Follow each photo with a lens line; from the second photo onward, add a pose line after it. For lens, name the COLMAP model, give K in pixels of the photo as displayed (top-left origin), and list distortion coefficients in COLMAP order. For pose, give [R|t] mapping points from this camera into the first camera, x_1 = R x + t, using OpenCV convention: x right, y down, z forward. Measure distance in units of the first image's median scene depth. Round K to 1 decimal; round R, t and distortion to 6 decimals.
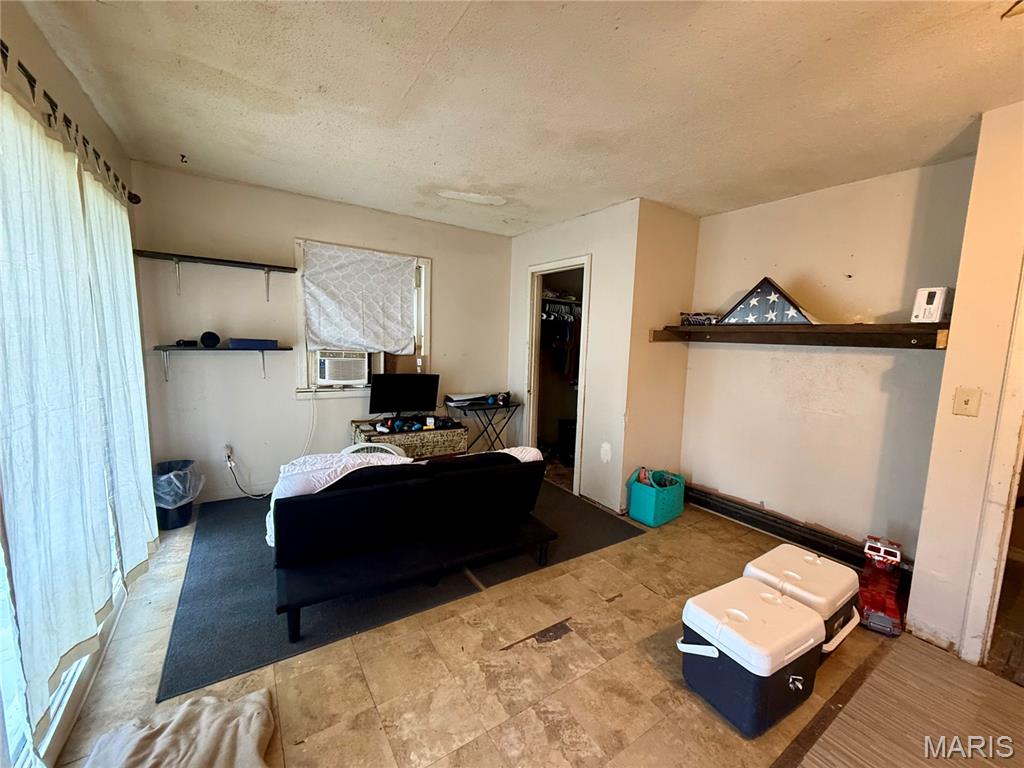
lens RADIAL K [[409.0, 0, 511.7], [0, 409.0, 383.4], [0, 0, 1]] dist [-0.000968, -0.000047]
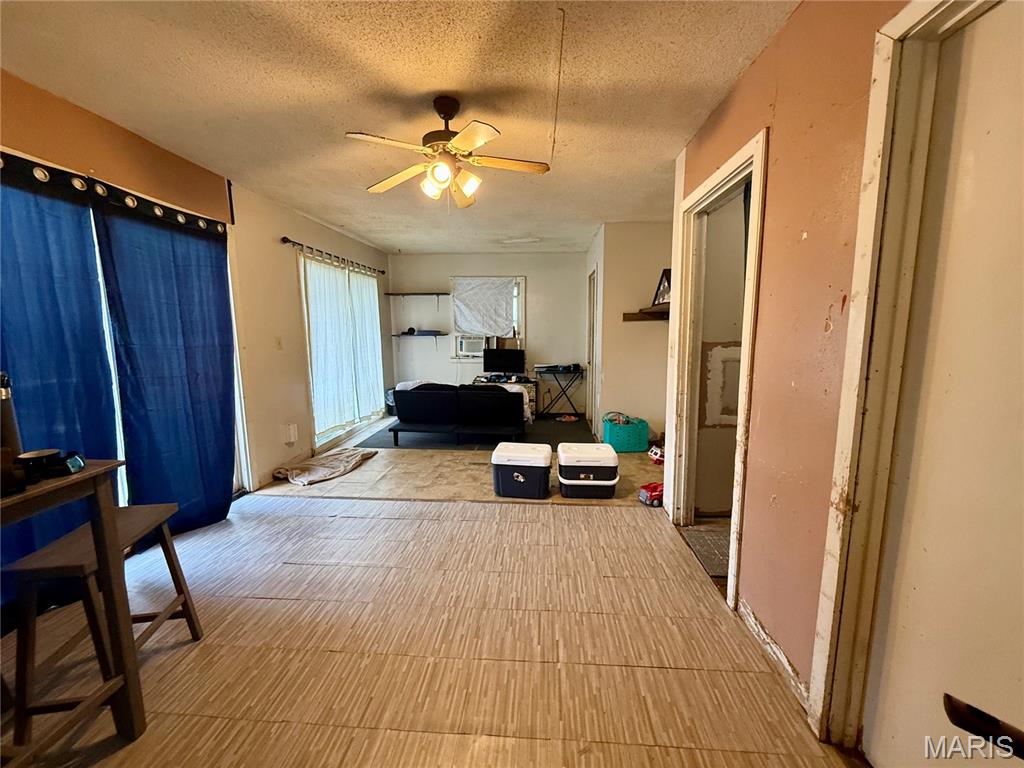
lens RADIAL K [[409.0, 0, 516.0], [0, 409.0, 384.4], [0, 0, 1]] dist [-0.000968, -0.000047]
pose [[0.791752, 0.041773, -0.609413, 0.851728], [-0.039263, 0.999076, 0.017472, 0.095256], [0.609580, 0.010094, 0.792661, -0.299049]]
